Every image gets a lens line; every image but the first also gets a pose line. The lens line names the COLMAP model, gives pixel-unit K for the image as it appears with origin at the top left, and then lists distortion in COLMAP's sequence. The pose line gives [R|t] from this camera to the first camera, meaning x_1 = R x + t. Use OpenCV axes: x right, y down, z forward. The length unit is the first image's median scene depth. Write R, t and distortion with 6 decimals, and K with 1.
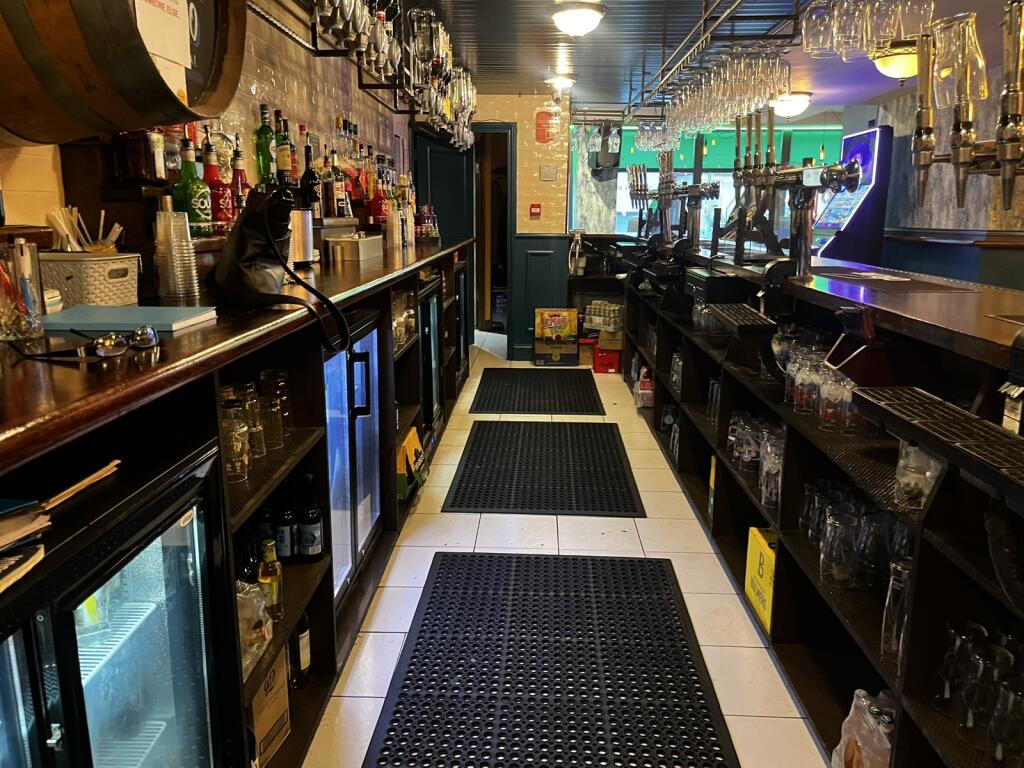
lens RADIAL K [[770.5, 0, 512.3], [0, 770.5, 379.2], [0, 0, 1]] dist [0.072962, -0.094095]
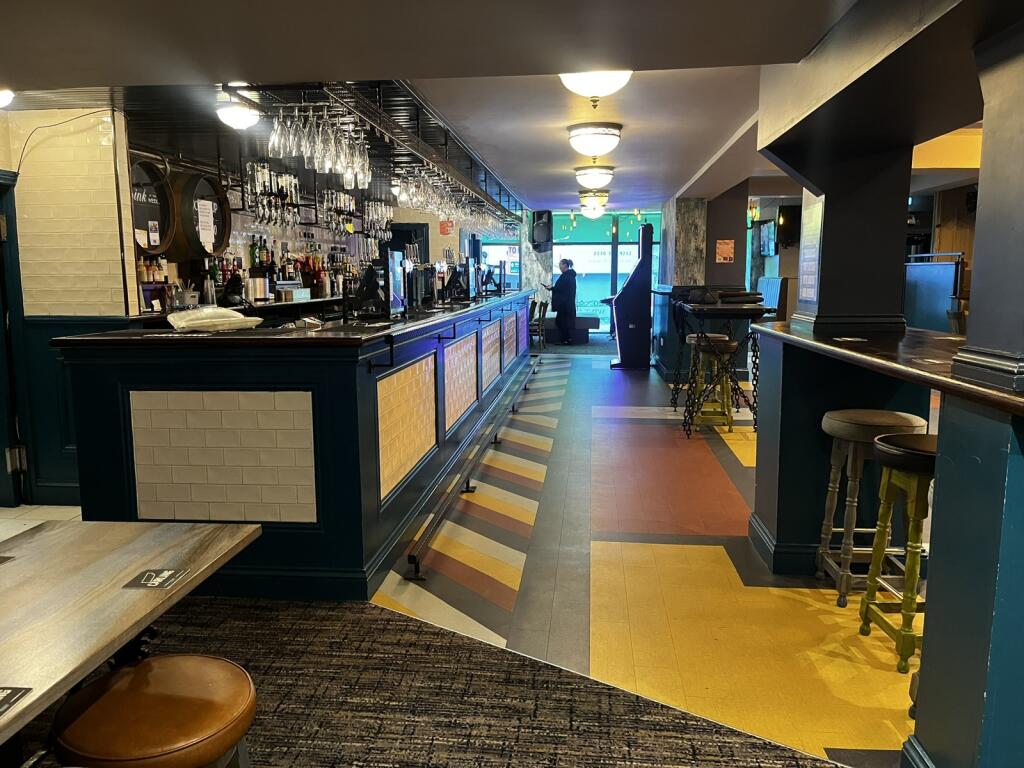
lens RADIAL K [[770.5, 0, 512.3], [0, 770.5, 379.2], [0, 0, 1]] dist [0.072962, -0.094095]
pose [[0.997606, 0.006114, -0.068879, 0.642756], [-0.011287, 0.997122, -0.074968, 0.262694], [0.068222, 0.075566, 0.994804, -1.293876]]
